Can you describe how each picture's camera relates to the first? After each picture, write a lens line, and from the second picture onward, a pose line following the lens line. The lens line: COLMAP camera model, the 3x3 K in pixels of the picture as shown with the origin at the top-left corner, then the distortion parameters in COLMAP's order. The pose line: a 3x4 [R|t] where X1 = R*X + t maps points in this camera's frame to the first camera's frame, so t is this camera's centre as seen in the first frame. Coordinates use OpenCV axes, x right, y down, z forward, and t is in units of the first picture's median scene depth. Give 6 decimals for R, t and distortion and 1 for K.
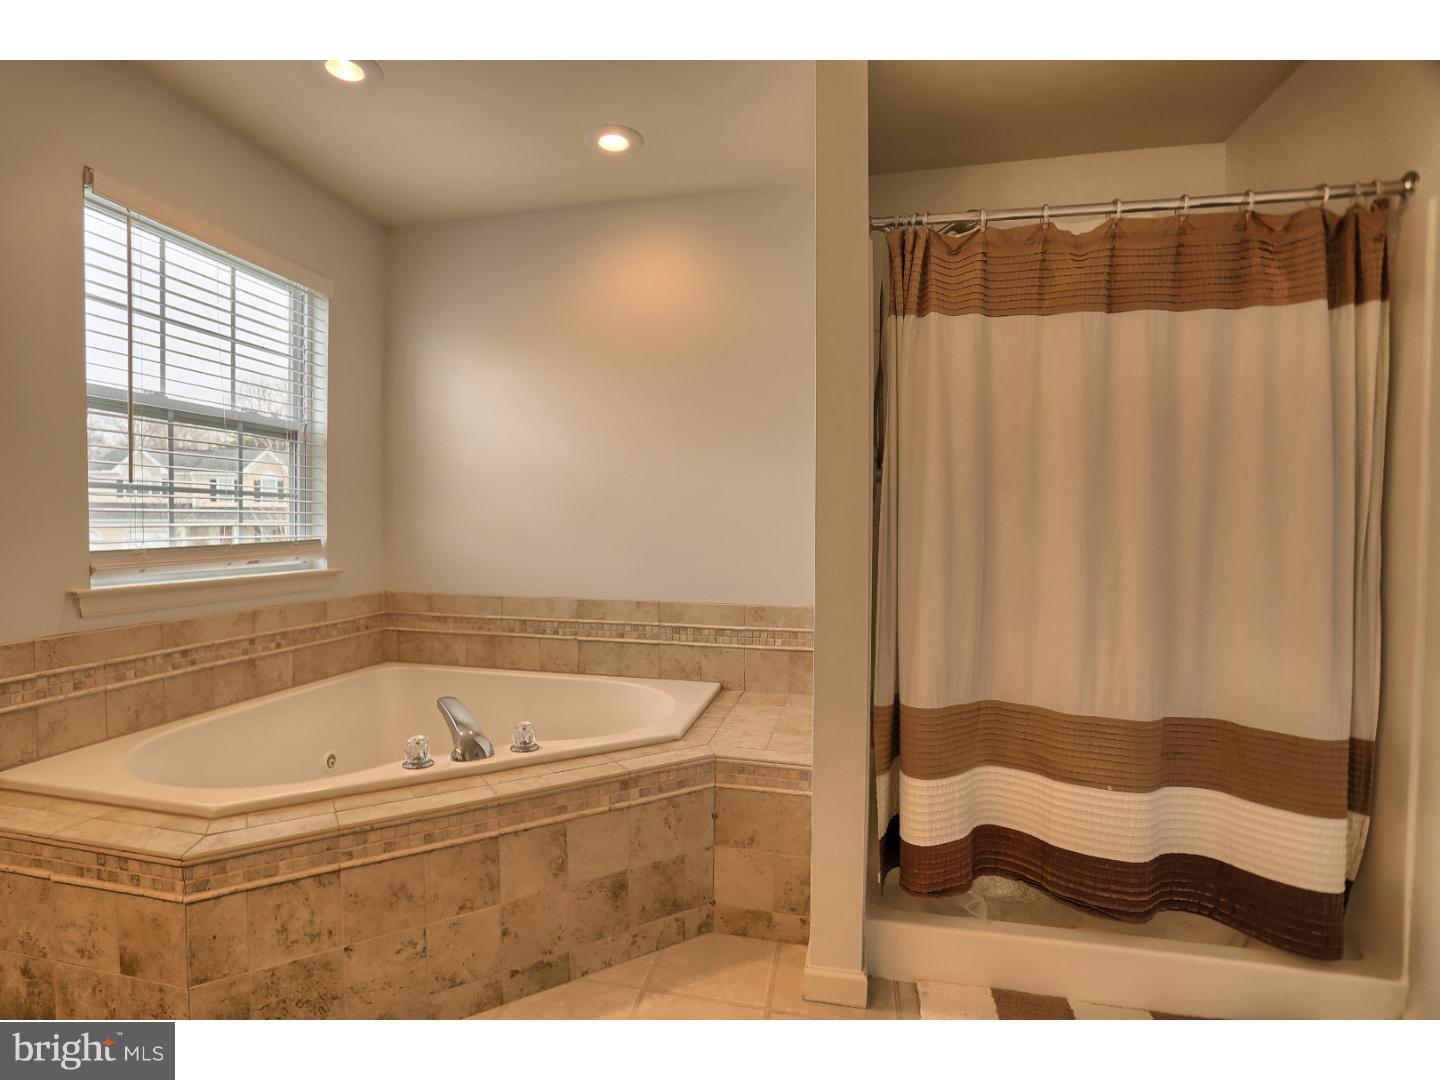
lens RADIAL K [[716.6, 0, 691.3], [0, 716.6, 546.7], [0, 0, 1]] dist [-0.067817, 0.037349]
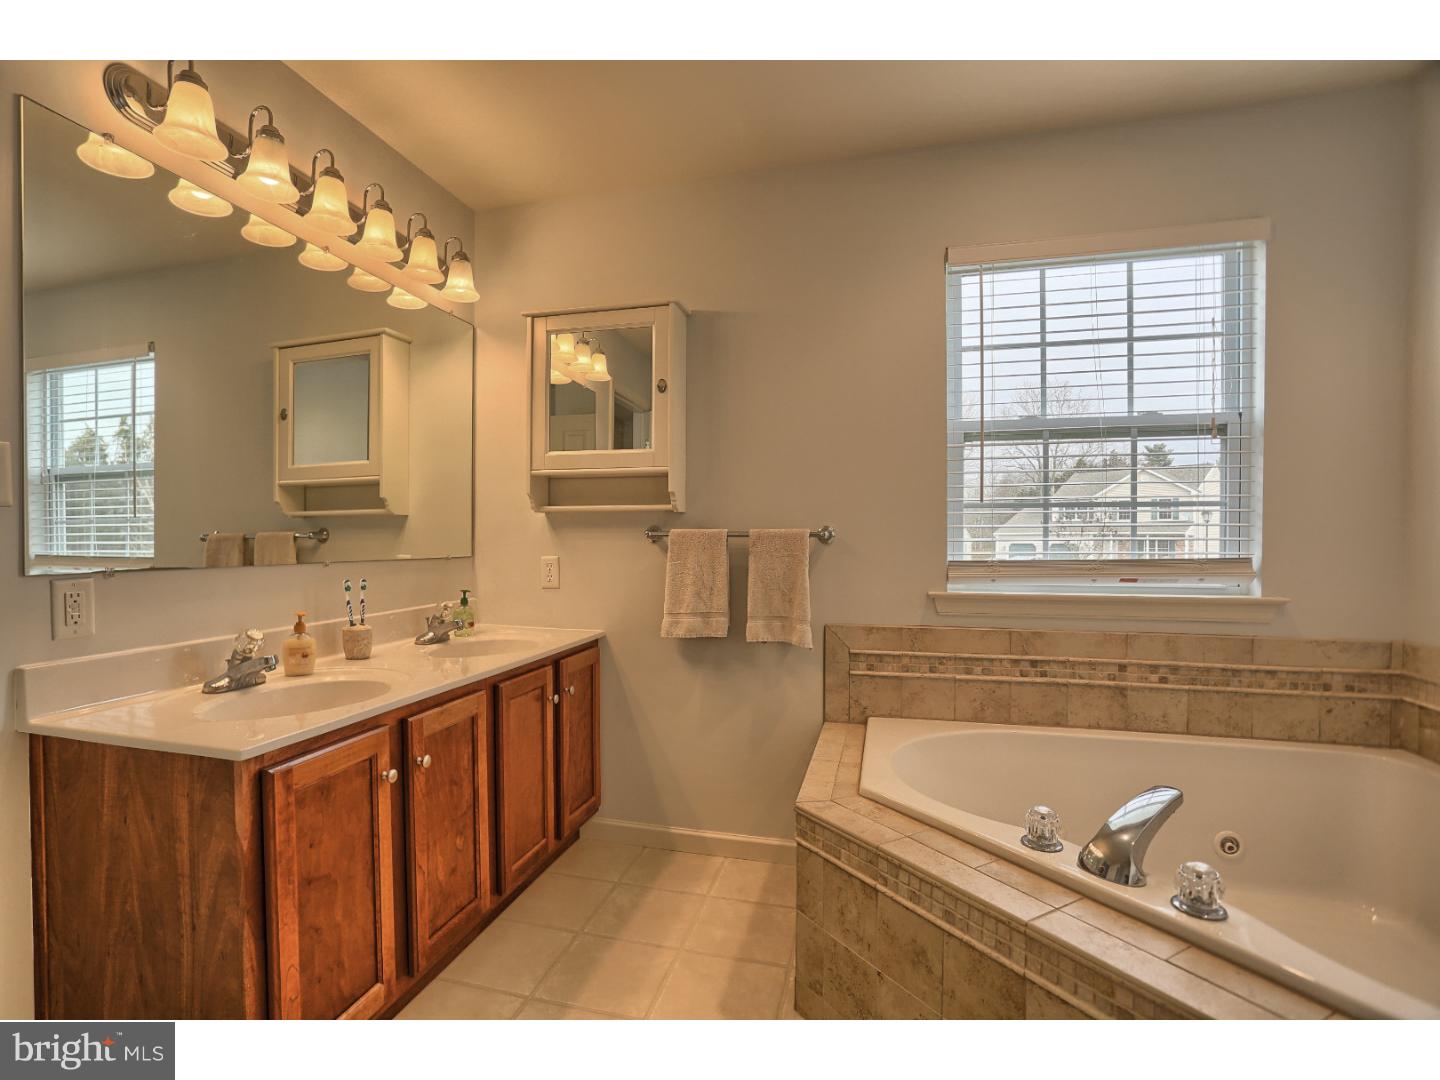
lens RADIAL K [[716.6, 0, 691.3], [0, 716.6, 546.7], [0, 0, 1]] dist [-0.067817, 0.037349]
pose [[-0.056204, 0.009395, -0.998375, 0.350403], [-0.029363, 0.999508, 0.011059, -0.017226], [0.997987, 0.029937, -0.055900, 0.548402]]
